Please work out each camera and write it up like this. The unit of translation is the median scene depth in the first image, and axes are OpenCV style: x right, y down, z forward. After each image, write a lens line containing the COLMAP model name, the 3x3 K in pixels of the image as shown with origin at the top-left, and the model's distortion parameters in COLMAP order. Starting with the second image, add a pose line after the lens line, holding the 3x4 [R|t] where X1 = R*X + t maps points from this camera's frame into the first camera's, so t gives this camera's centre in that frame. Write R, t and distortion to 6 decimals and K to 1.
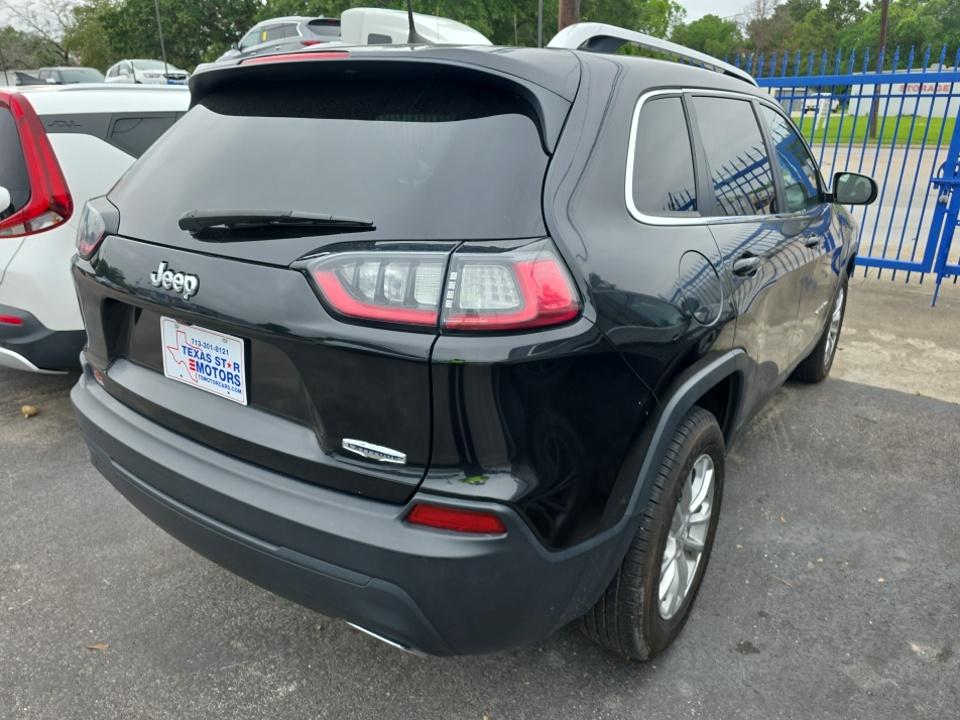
lens RADIAL K [[650.3, 0, 485.7], [0, 650.3, 357.7], [0, 0, 1]] dist [0.051958, -0.047673]
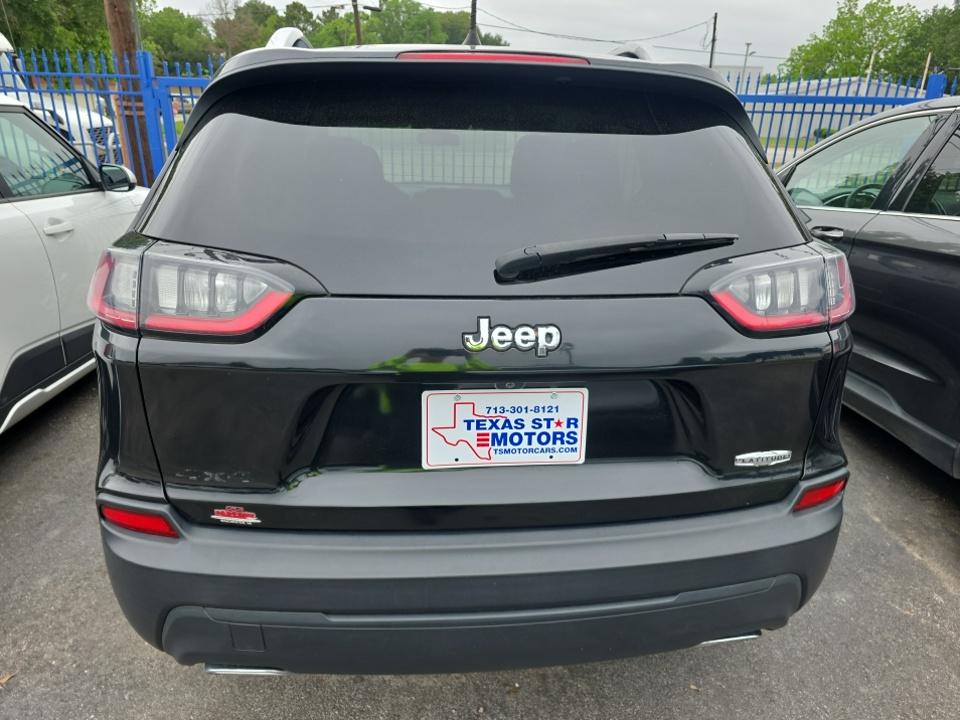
lens RADIAL K [[650.3, 0, 485.7], [0, 650.3, 357.7], [0, 0, 1]] dist [0.051958, -0.047673]
pose [[0.772692, -0.209382, 0.599254, -0.959684], [0.207335, 0.975505, 0.073502, -0.154830], [-0.599965, 0.067452, 0.797177, 0.378175]]
